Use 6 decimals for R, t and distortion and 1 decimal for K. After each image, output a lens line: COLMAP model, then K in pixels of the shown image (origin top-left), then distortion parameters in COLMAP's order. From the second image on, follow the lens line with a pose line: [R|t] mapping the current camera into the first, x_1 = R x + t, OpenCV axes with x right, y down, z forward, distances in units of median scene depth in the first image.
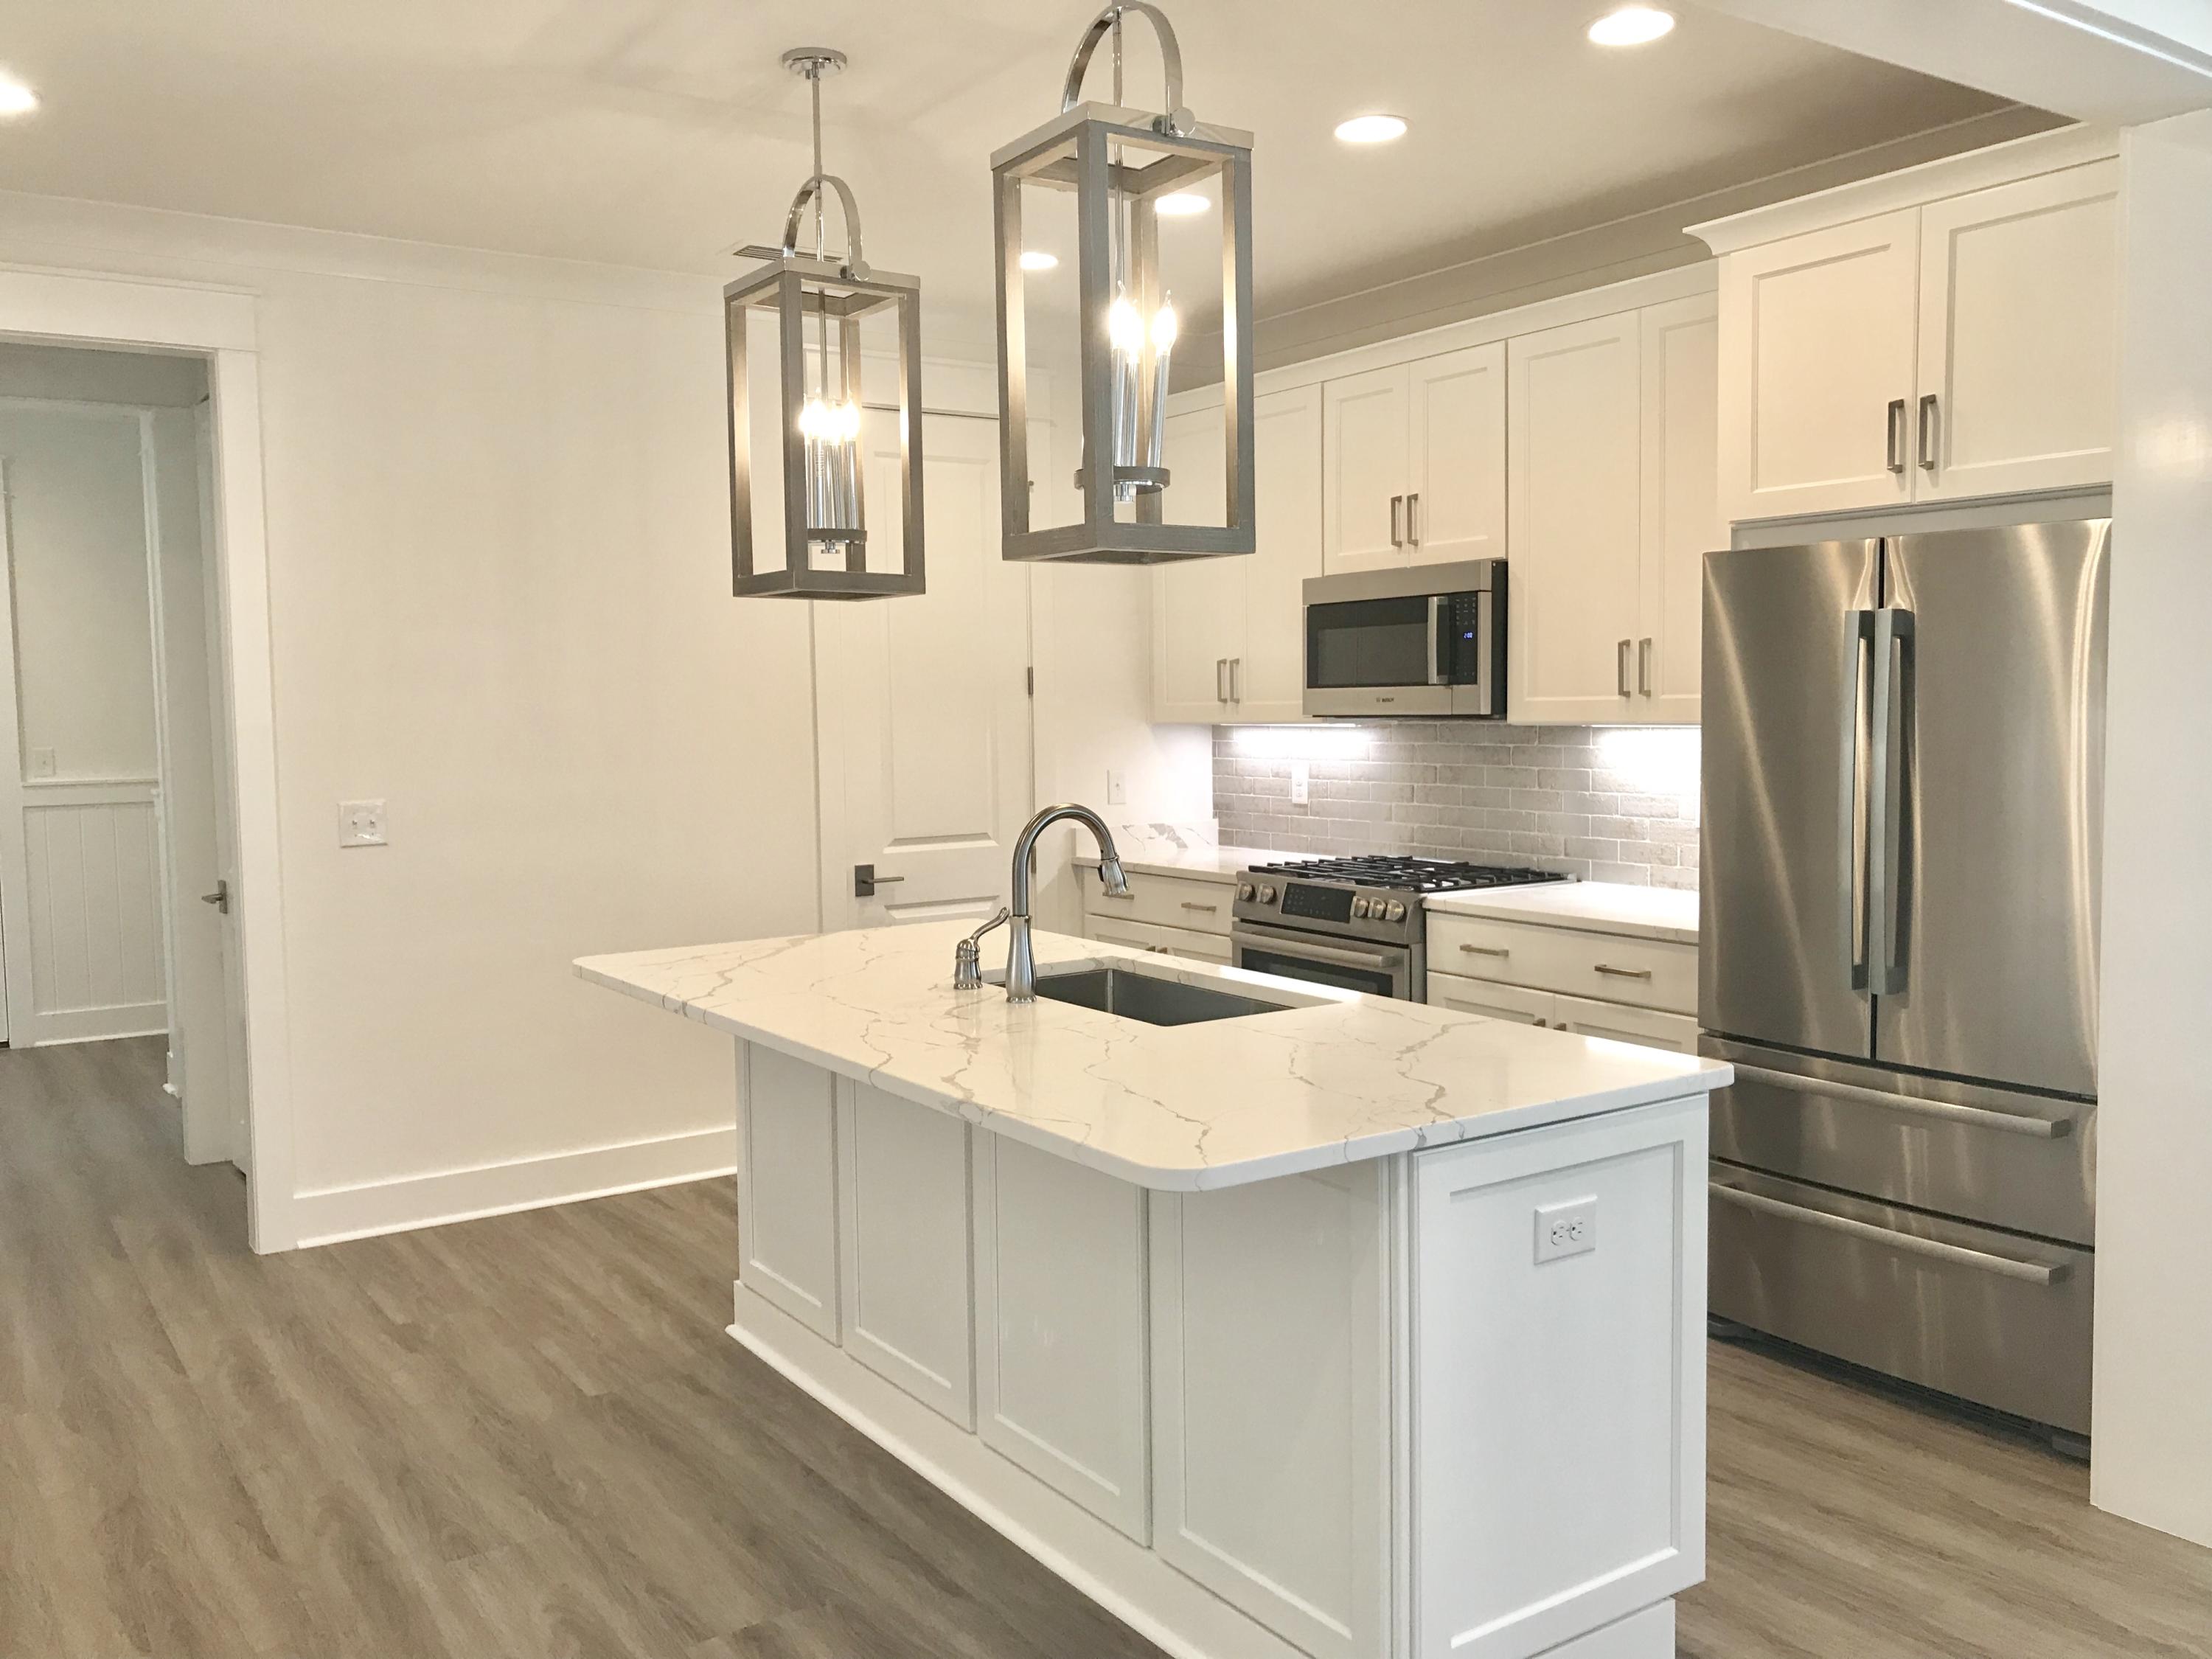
lens RADIAL K [[1796.5, 0, 1095.3], [0, 1796.5, 810.9], [0, 0, 1]] dist [0.031759, -0.030803]
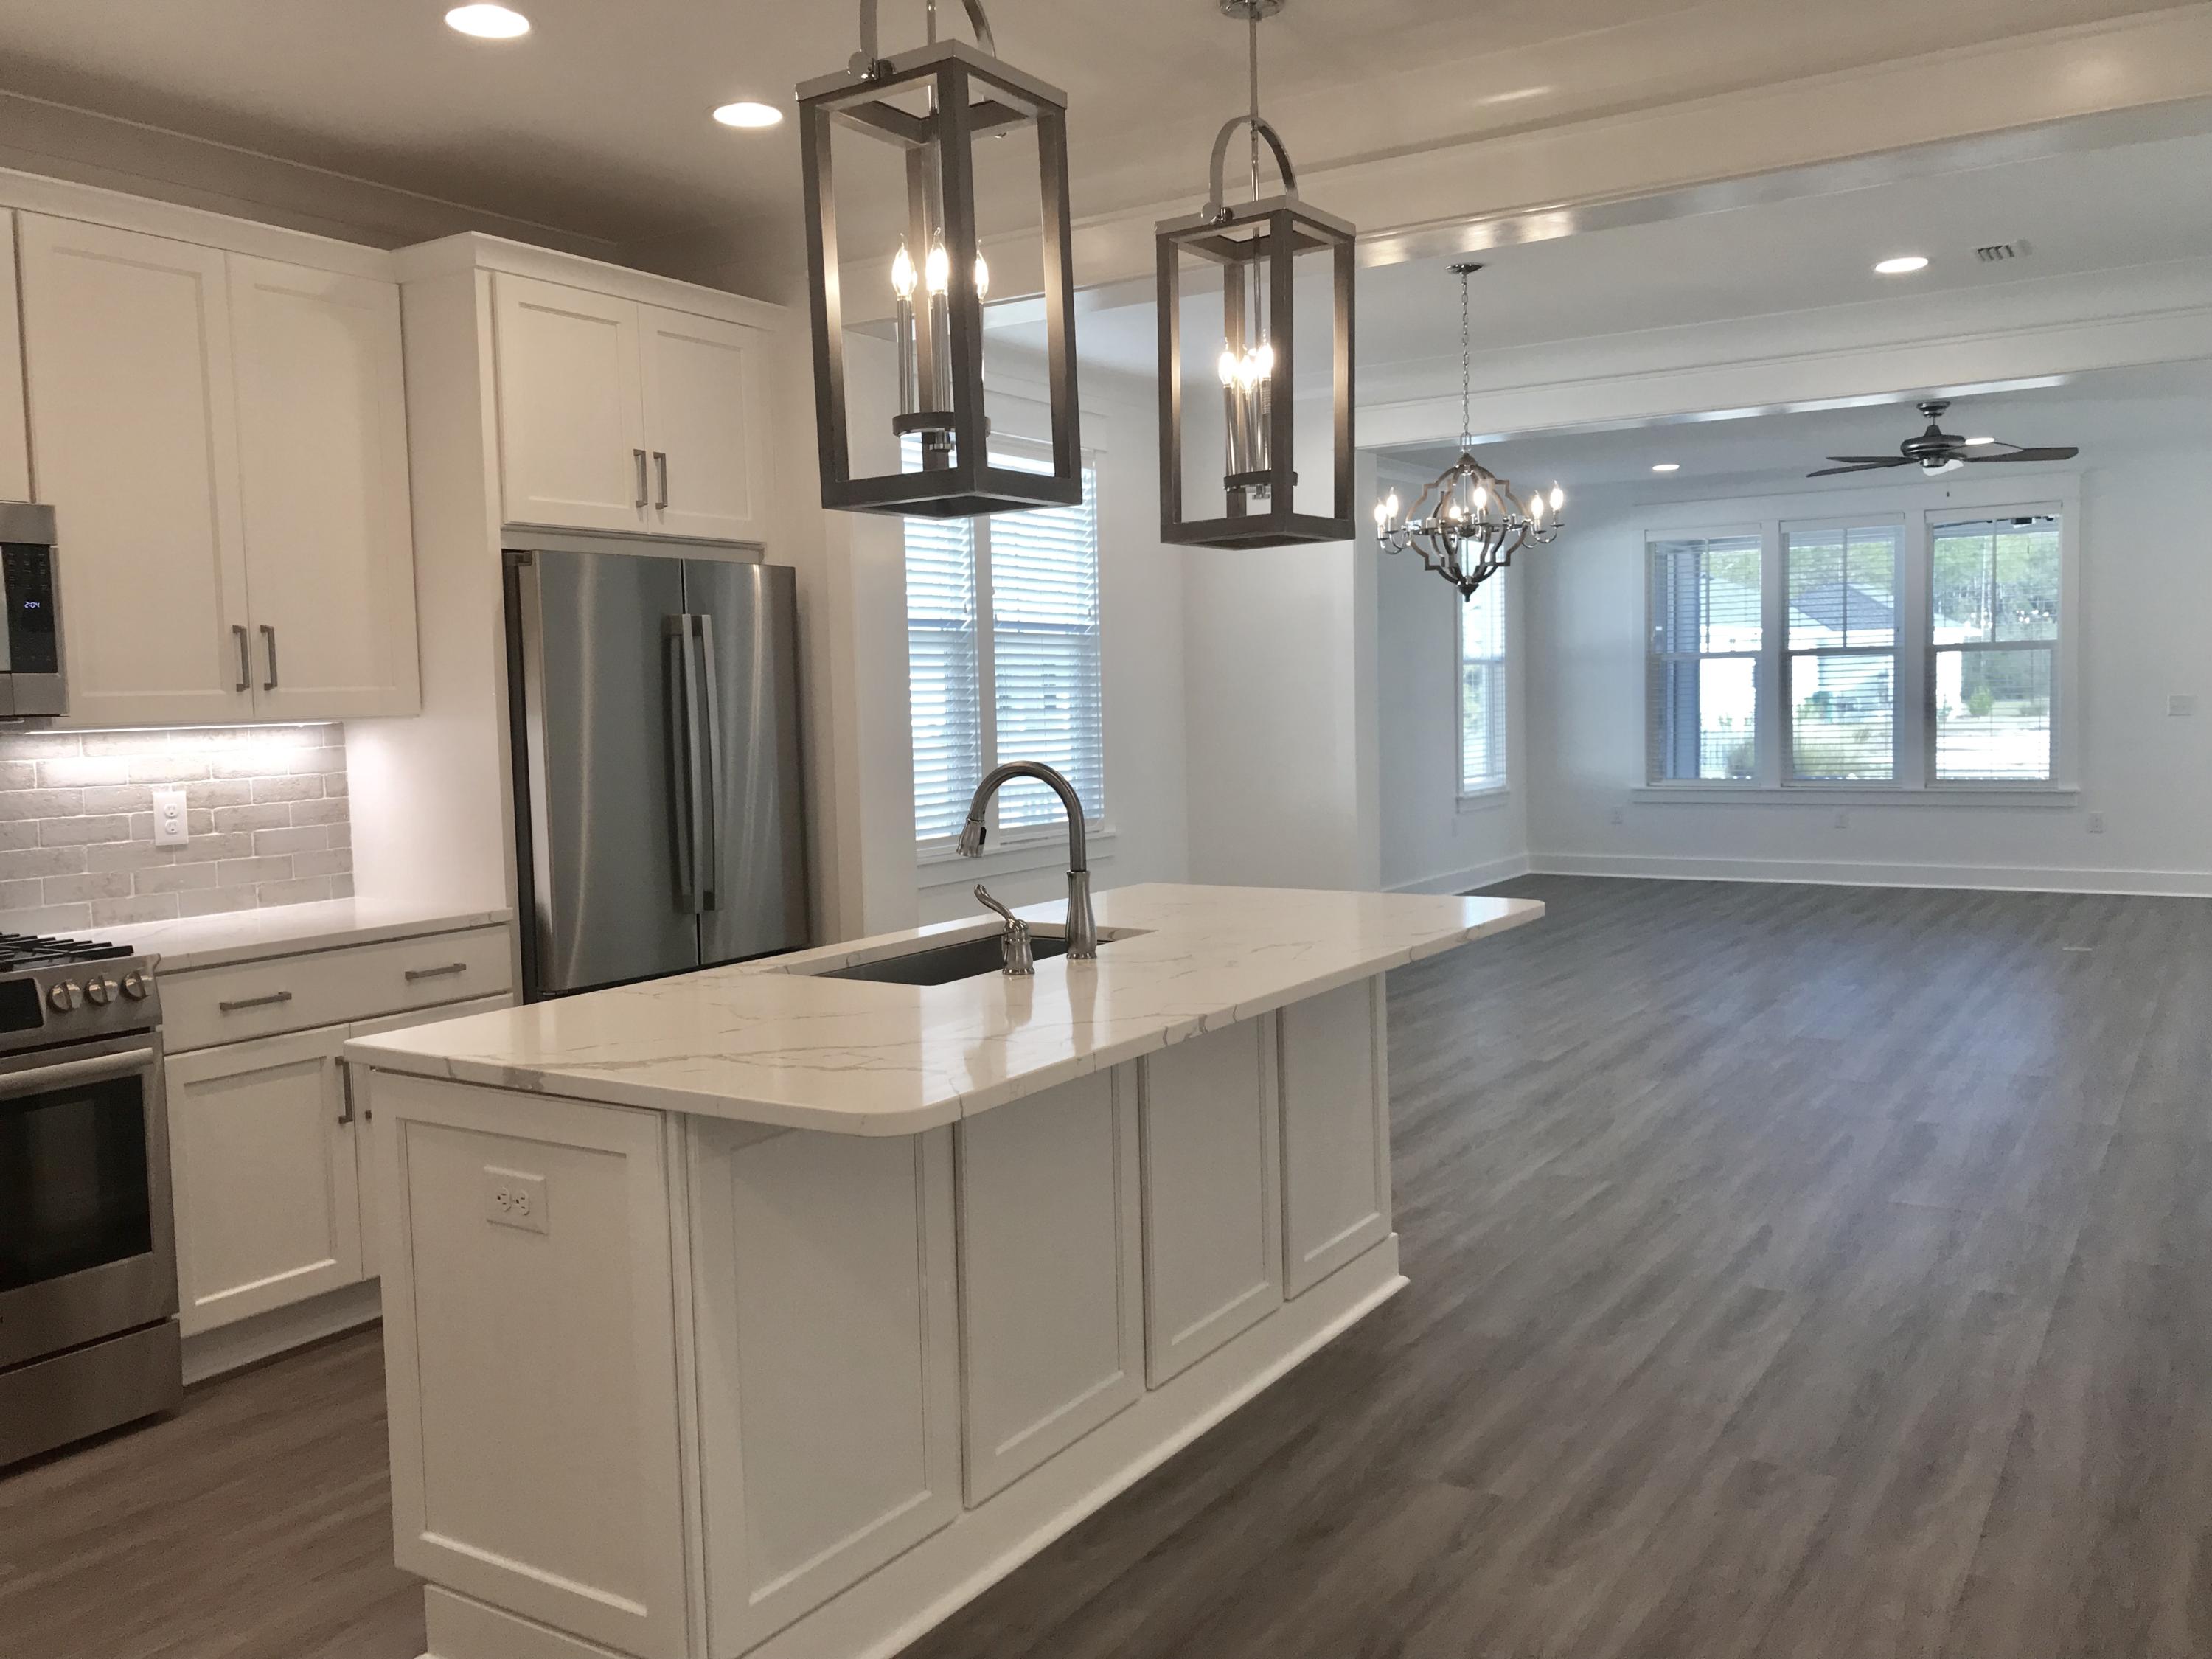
lens RADIAL K [[1796.5, 0, 1103.8], [0, 1796.5, 823.9], [0, 0, 1]] dist [0.031759, -0.030803]
pose [[-0.389041, -0.037740, 0.920447, -0.727882], [0.095784, 0.992088, 0.081162, -0.032095], [-0.916227, 0.119739, -0.382348, 1.043690]]
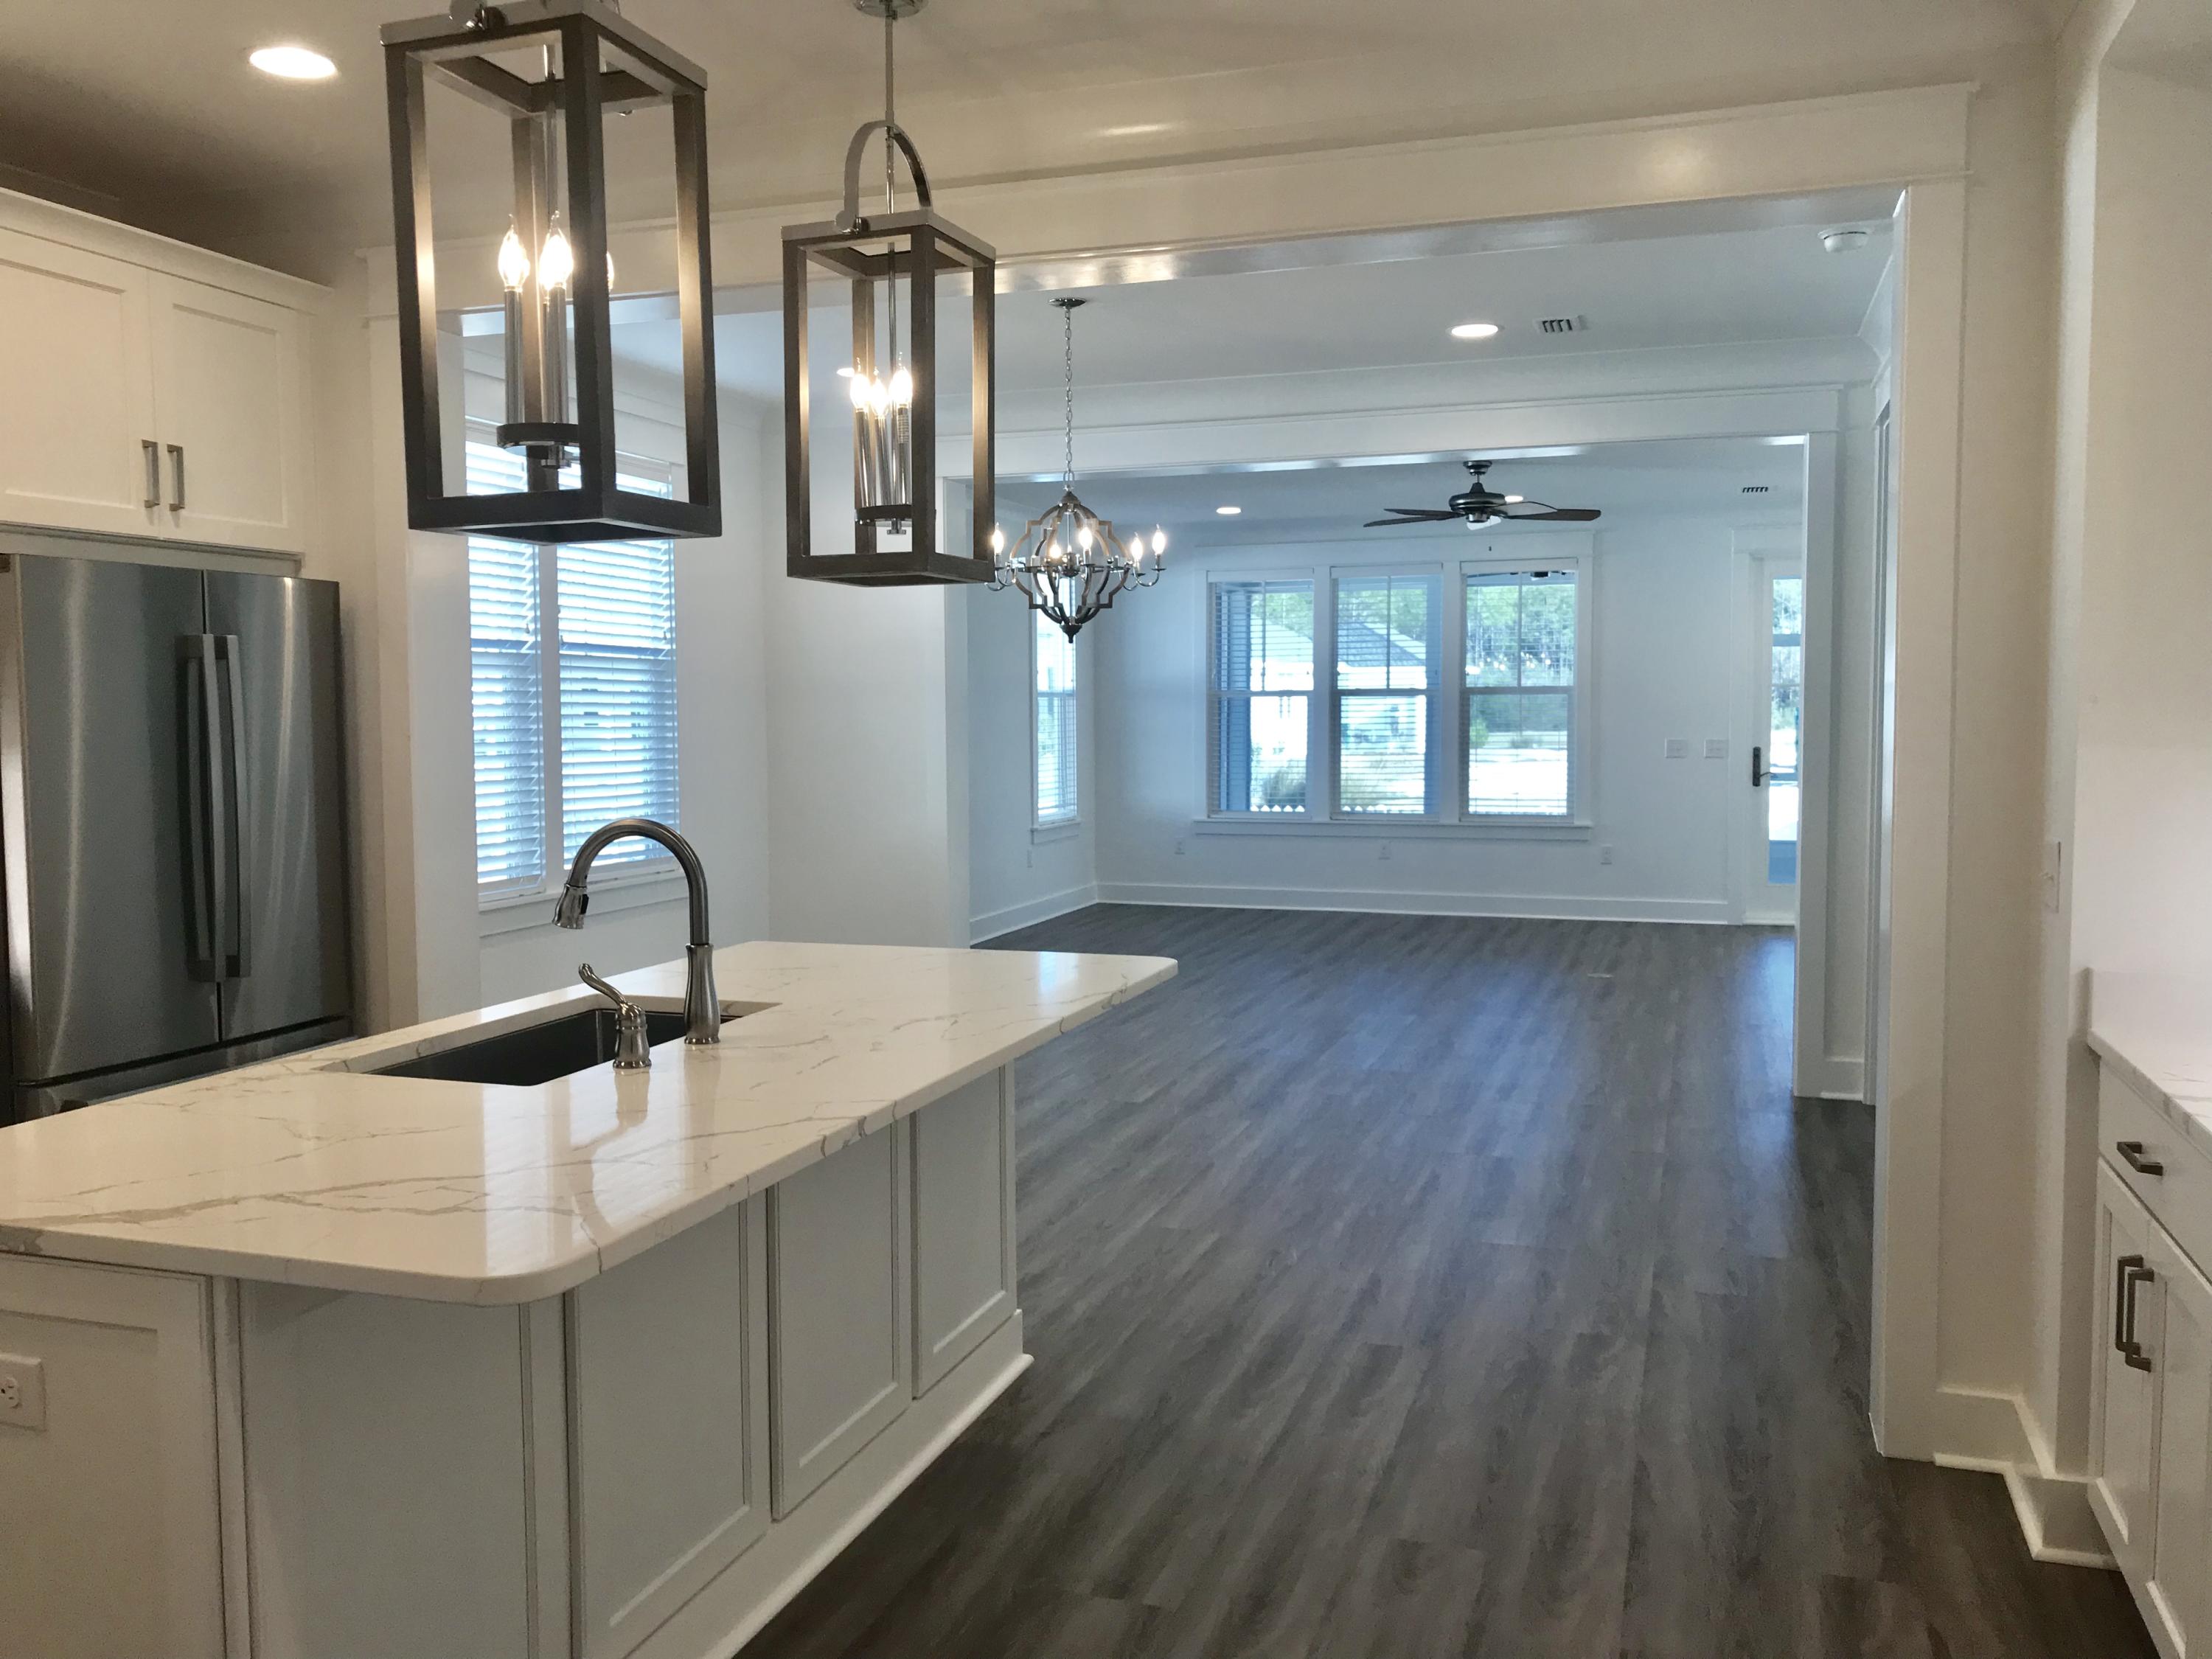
lens RADIAL K [[1796.5, 0, 1087.1], [0, 1796.5, 827.0], [0, 0, 1]] dist [0.031759, -0.030803]
pose [[-0.597348, -0.031601, 0.801359, -0.656074], [0.071358, 0.993166, 0.092357, -0.047578], [-0.798801, 0.112353, -0.591011, 1.044734]]
